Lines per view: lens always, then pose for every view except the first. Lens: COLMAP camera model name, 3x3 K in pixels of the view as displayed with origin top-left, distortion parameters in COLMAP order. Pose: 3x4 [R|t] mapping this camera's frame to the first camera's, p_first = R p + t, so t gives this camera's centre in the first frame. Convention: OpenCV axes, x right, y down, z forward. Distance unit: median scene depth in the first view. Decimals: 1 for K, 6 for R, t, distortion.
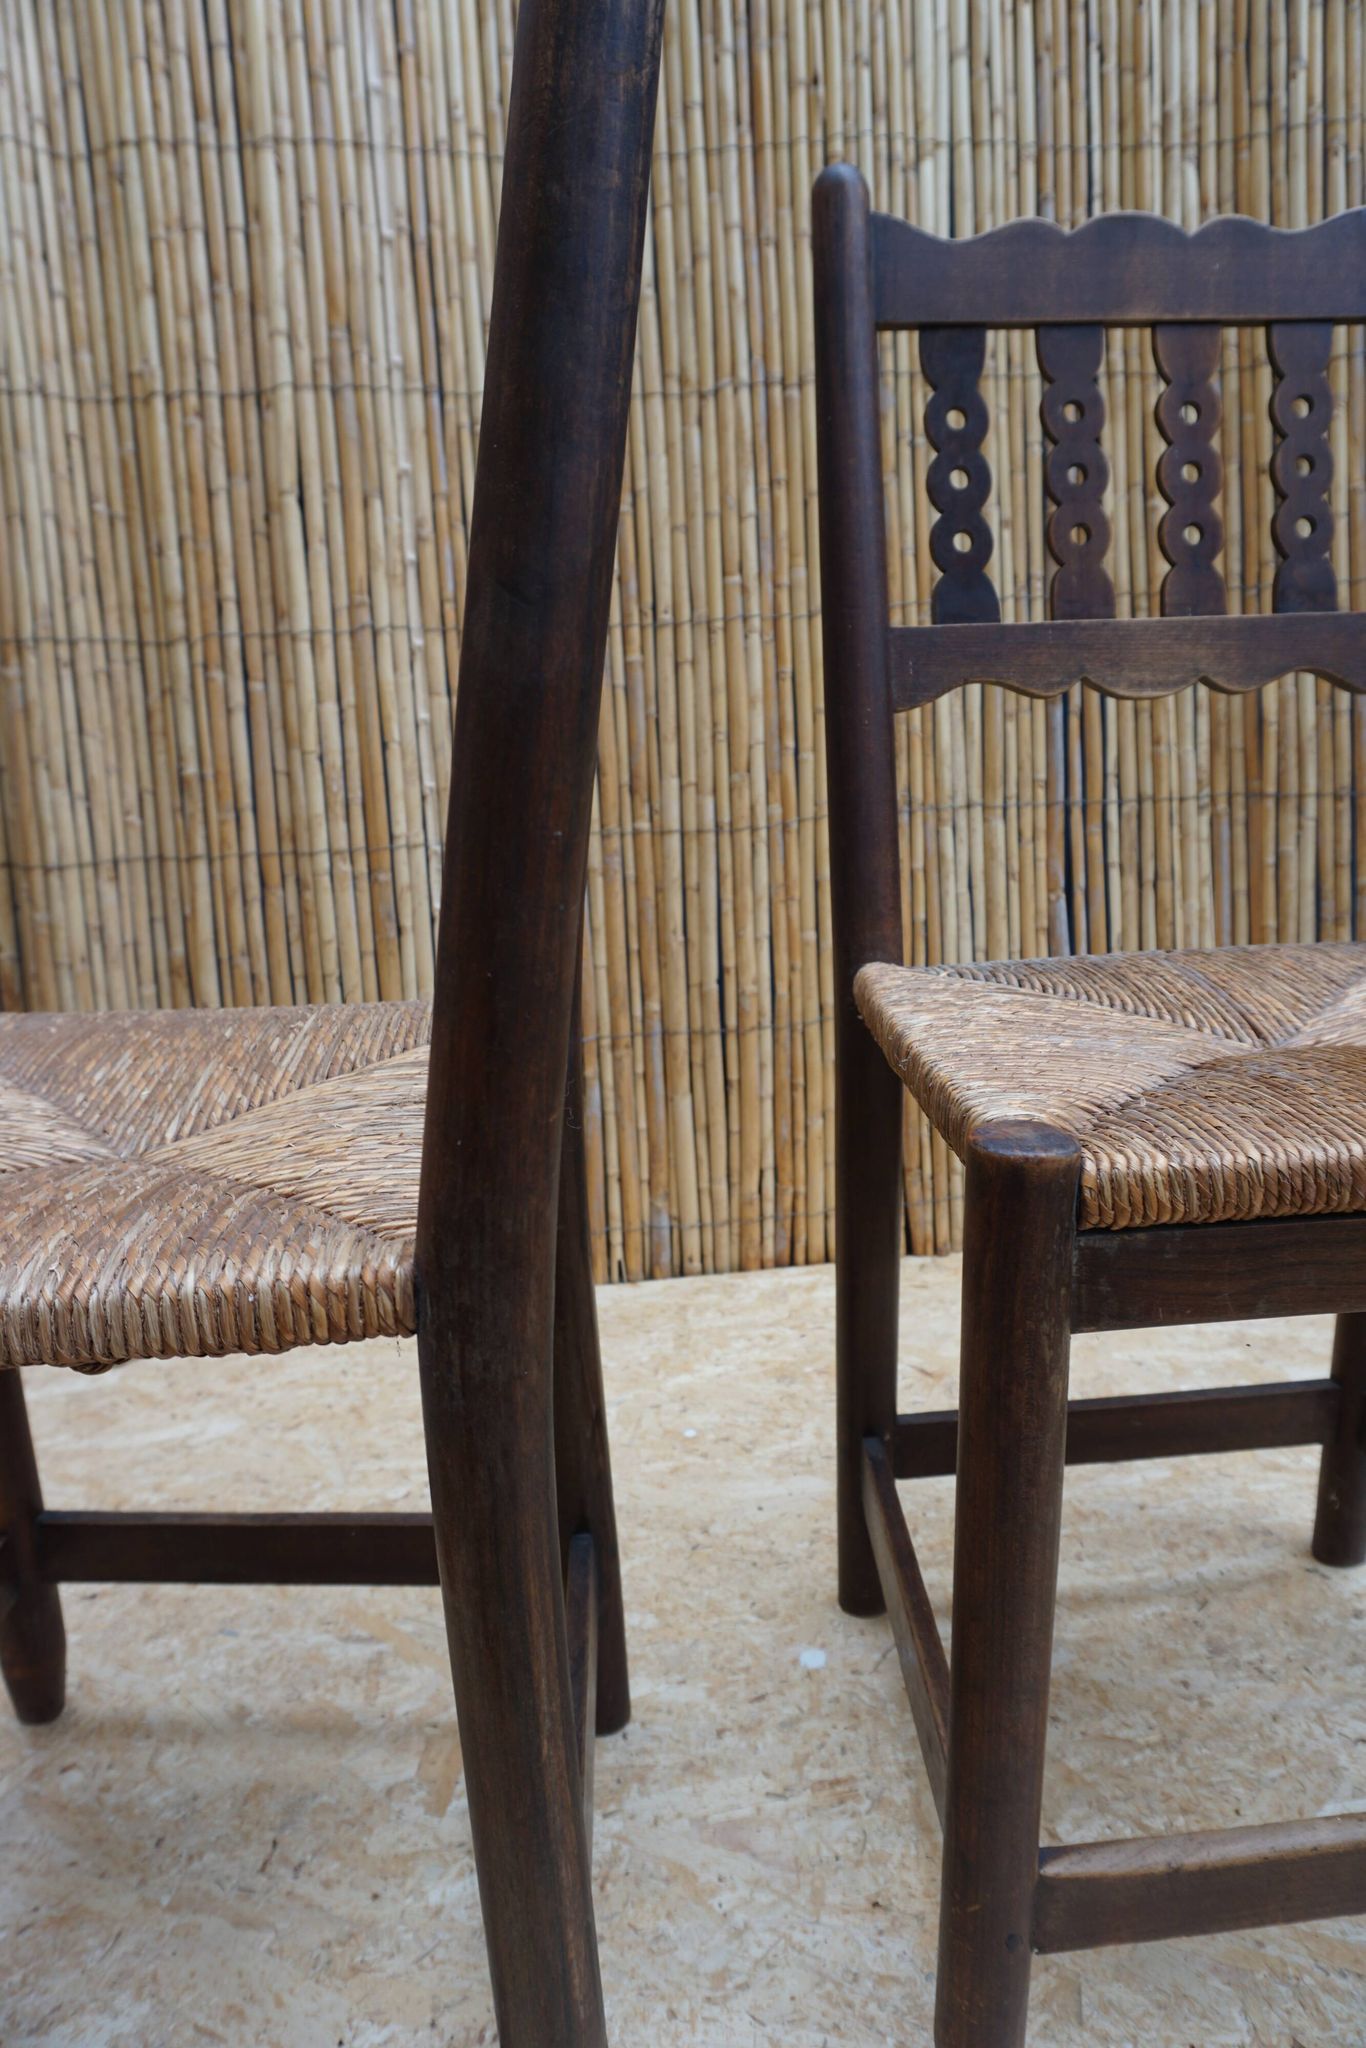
lens RADIAL K [[1373.3, 0, 677.6], [0, 1373.3, 1023.4], [0, 0, 1]] dist [-0.050059, 0.029876]
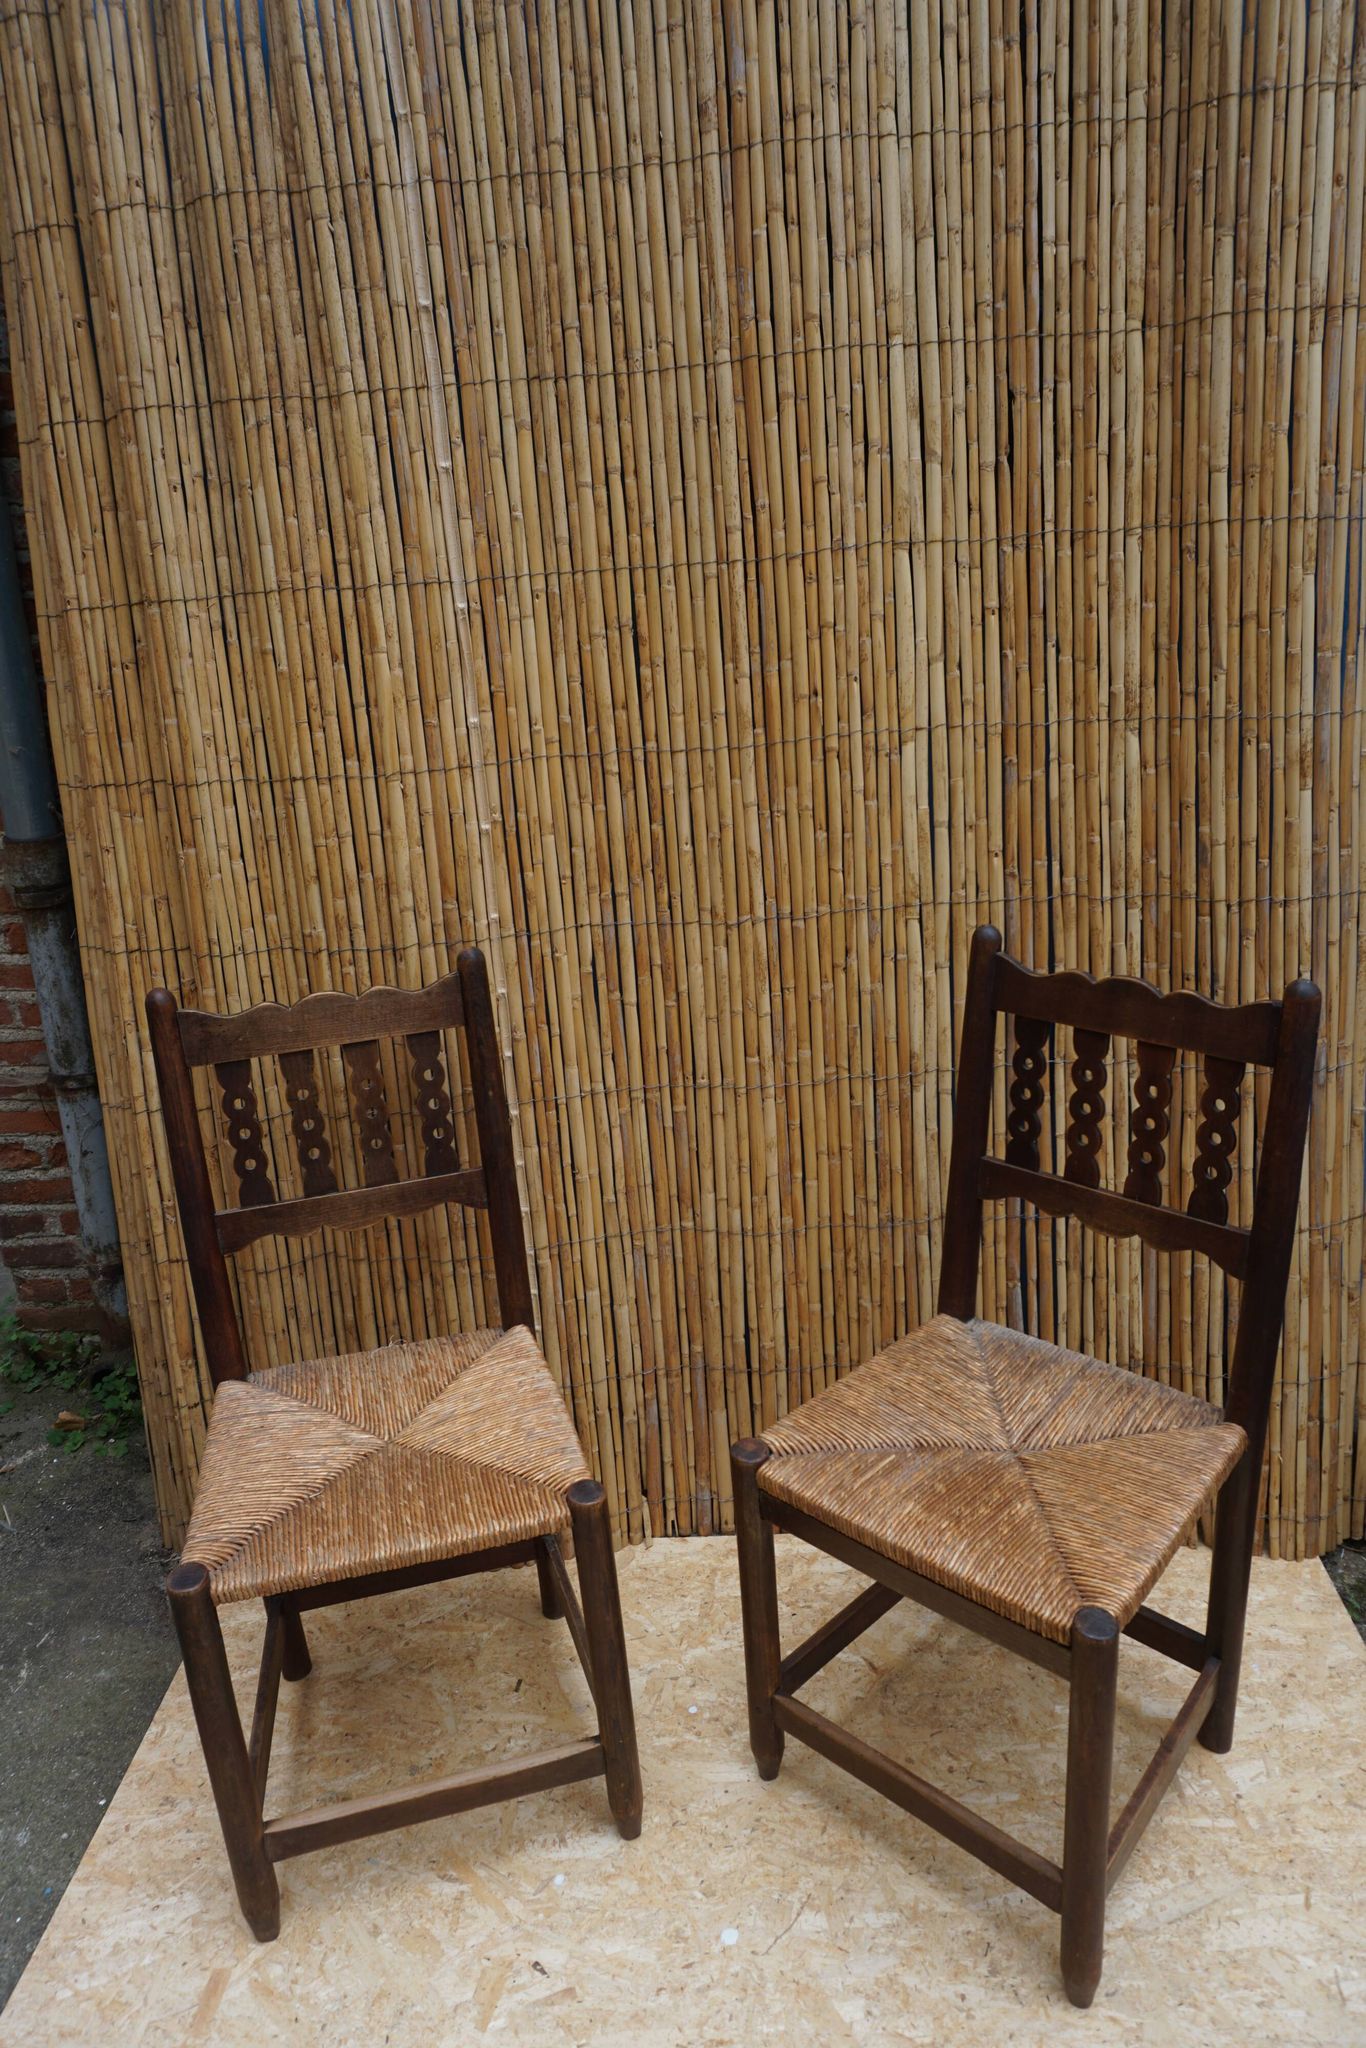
lens RADIAL K [[1373.3, 0, 680.7], [0, 1373.3, 1020.6], [0, 0, 1]] dist [-0.050059, 0.029876]
pose [[0.987916, 0.026306, -0.152739, 0.178221], [-0.010747, 0.994745, 0.101817, -0.514767], [0.154615, -0.098945, 0.983008, -0.296574]]
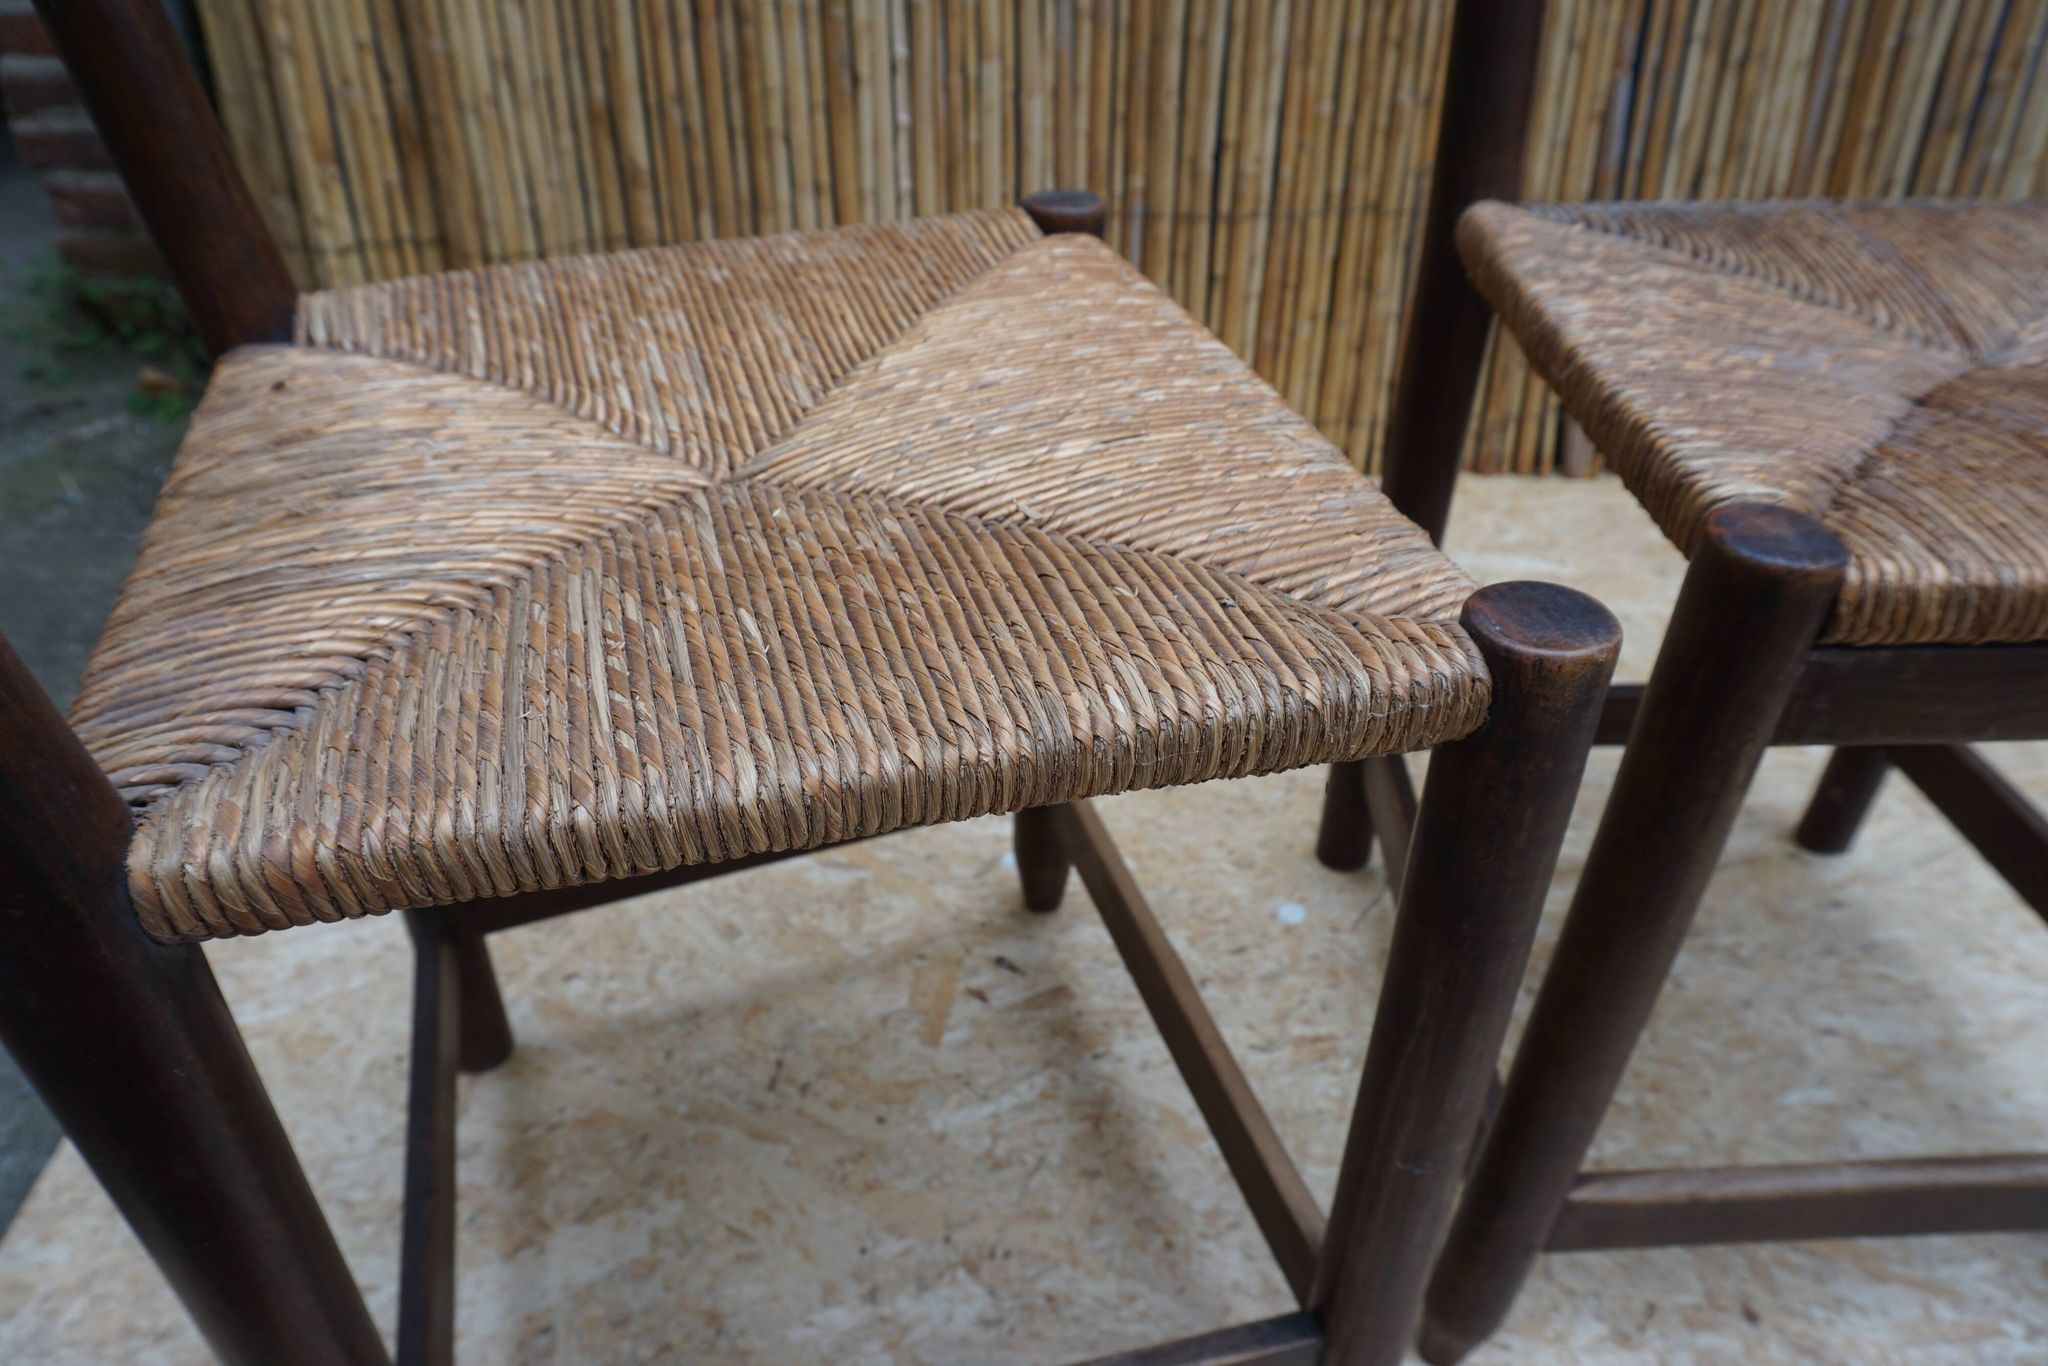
lens RADIAL K [[1373.3, 0, 1024.8], [0, 1373.3, 679.0], [0, 0, 1]] dist [-0.050059, 0.029876]
pose [[0.998252, 0.058332, -0.009523, -0.069832], [-0.050626, 0.927029, 0.371558, -0.043413], [0.030501, -0.370426, 0.928361, 0.079772]]
